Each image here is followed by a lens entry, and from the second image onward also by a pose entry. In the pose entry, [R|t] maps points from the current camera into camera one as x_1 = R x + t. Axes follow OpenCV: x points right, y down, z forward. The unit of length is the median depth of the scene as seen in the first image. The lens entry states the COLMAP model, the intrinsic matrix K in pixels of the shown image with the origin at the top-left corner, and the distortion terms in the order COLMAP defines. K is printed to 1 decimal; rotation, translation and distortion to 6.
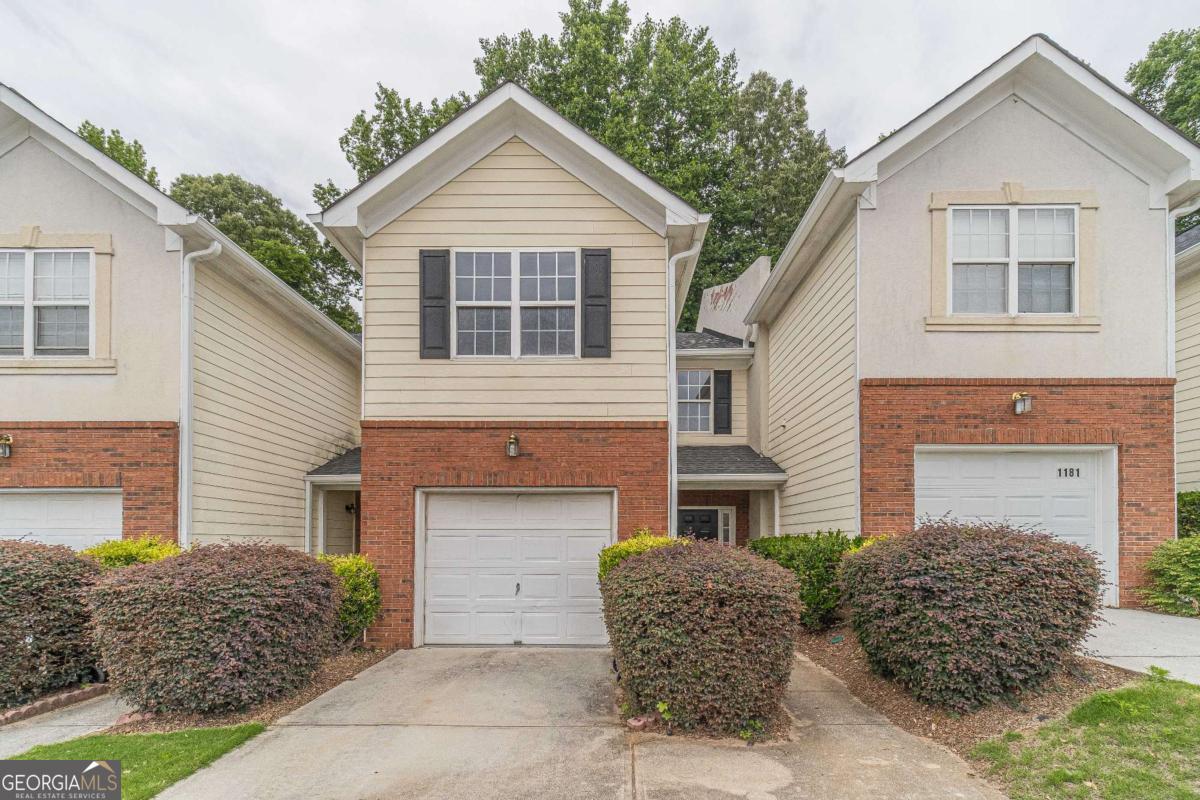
lens RADIAL K [[506.8, 0, 596.7], [0, 506.8, 413.3], [0, 0, 1]] dist [0.002277, -0.000043]
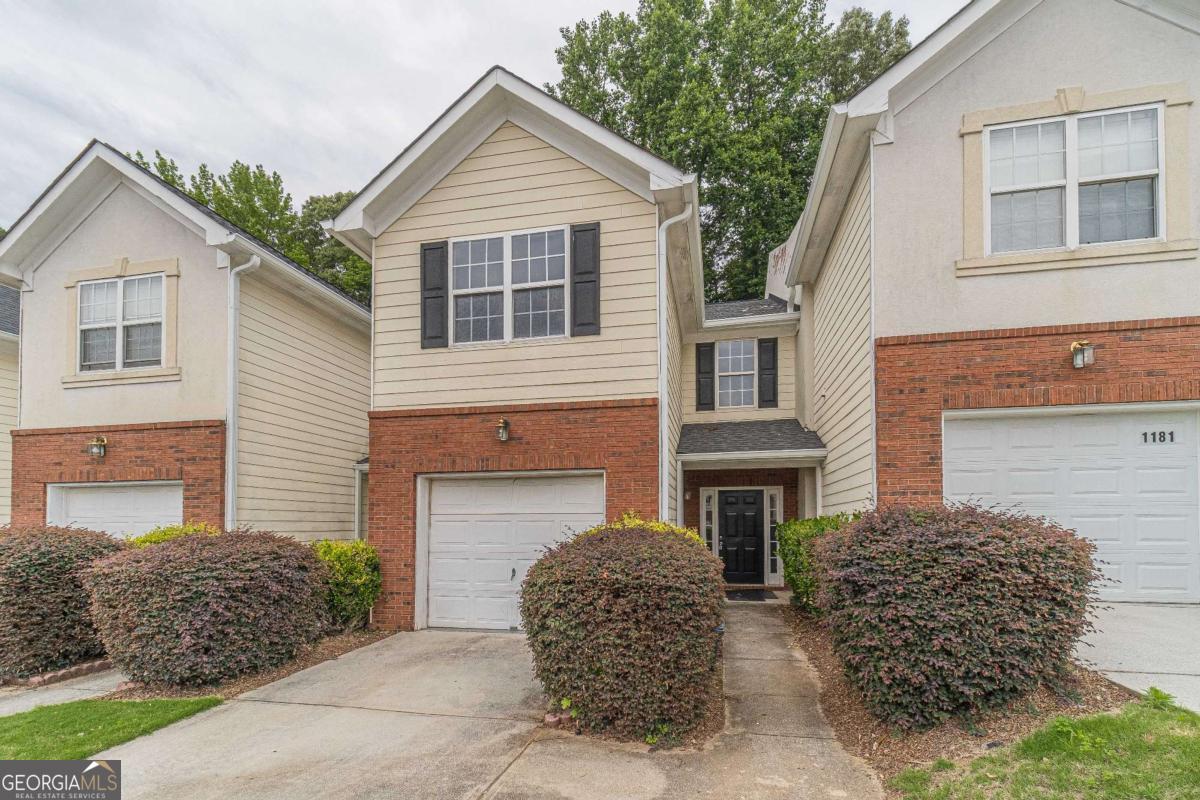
lens RADIAL K [[515.9, 0, 614.1], [0, 515.9, 390.0], [0, 0, 1]] dist [0.002655, -0.000278]
pose [[0.981747, -0.052302, -0.182860, 0.226925], [0.051214, 0.998631, -0.010672, 0.006926], [0.183168, 0.001112, 0.983081, 0.039864]]
